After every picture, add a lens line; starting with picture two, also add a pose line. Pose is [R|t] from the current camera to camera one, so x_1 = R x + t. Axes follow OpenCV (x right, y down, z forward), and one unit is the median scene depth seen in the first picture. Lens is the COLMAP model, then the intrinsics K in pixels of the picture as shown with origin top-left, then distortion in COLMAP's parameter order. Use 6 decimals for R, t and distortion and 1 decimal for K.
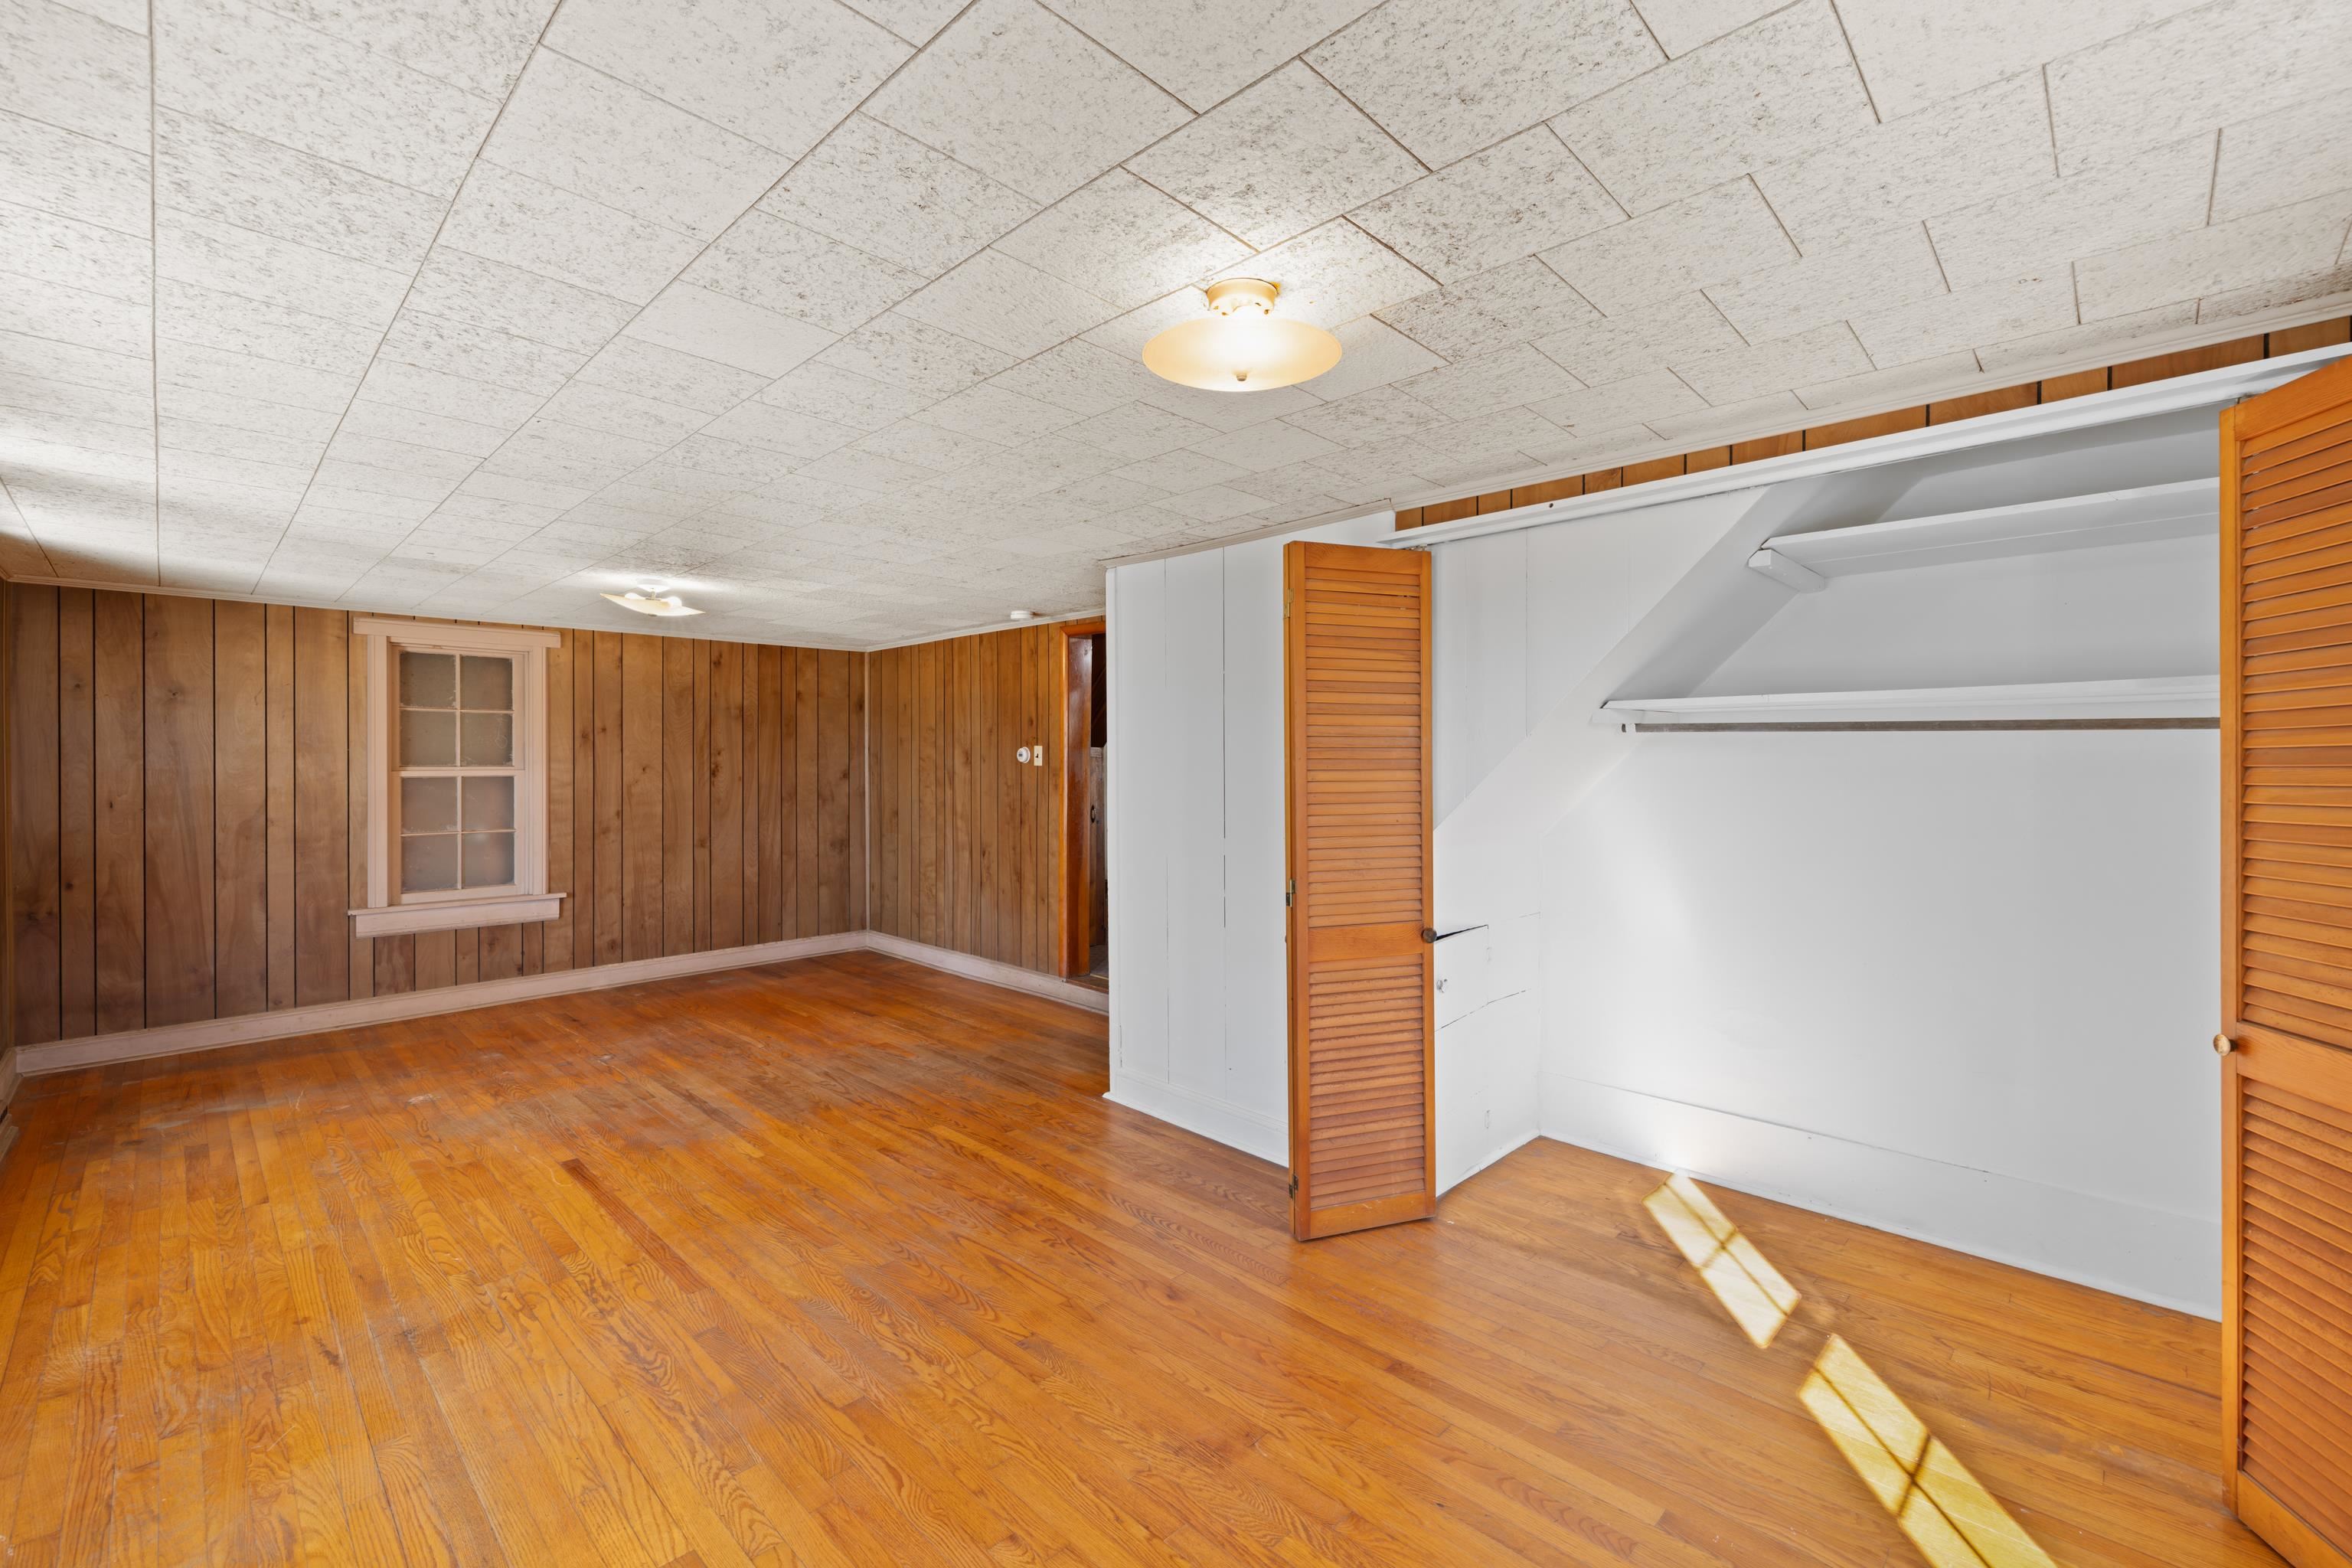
lens RADIAL K [[993.4, 0, 1185.1], [0, 993.4, 767.1], [0, 0, 1]] dist [0.000133, -0.000201]
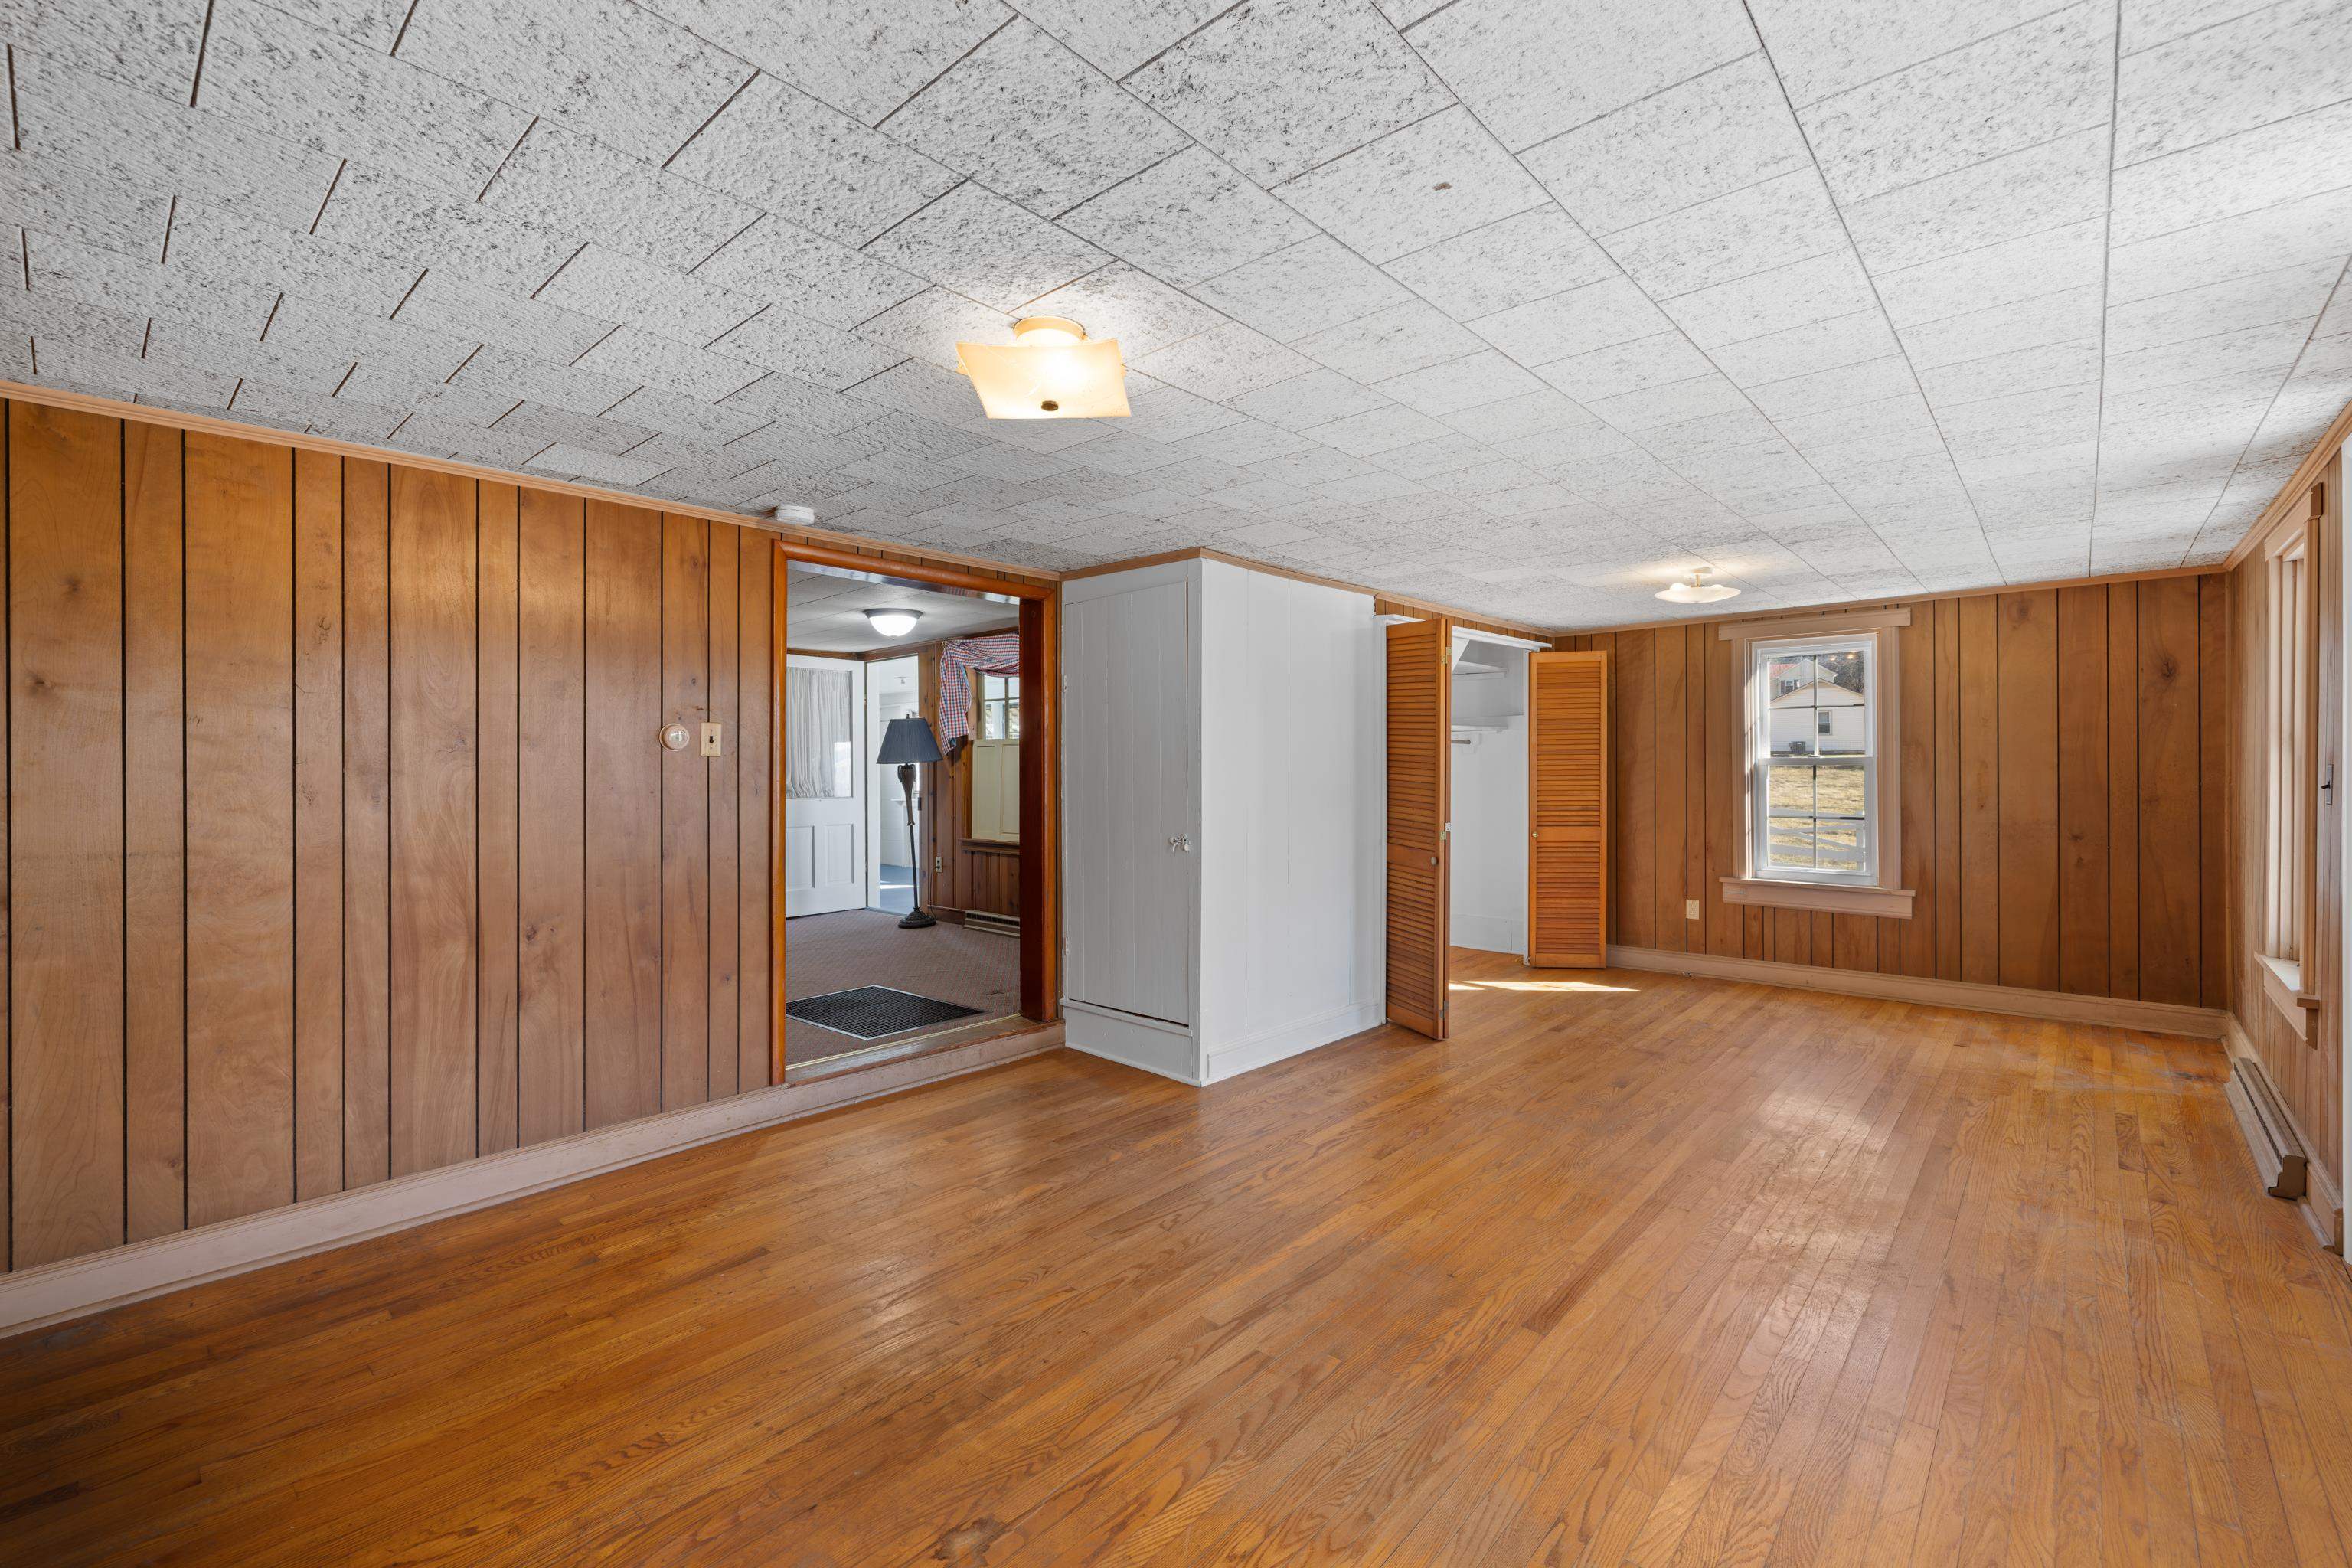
lens RADIAL K [[993.4, 0, 1187.9], [0, 993.4, 767.0], [0, 0, 1]] dist [0.000133, -0.000201]
pose [[-0.036703, -0.007661, 0.999297, -1.168985], [0.006455, 0.999948, 0.007903, 0.003753], [-0.999305, 0.006741, -0.036652, 1.141751]]
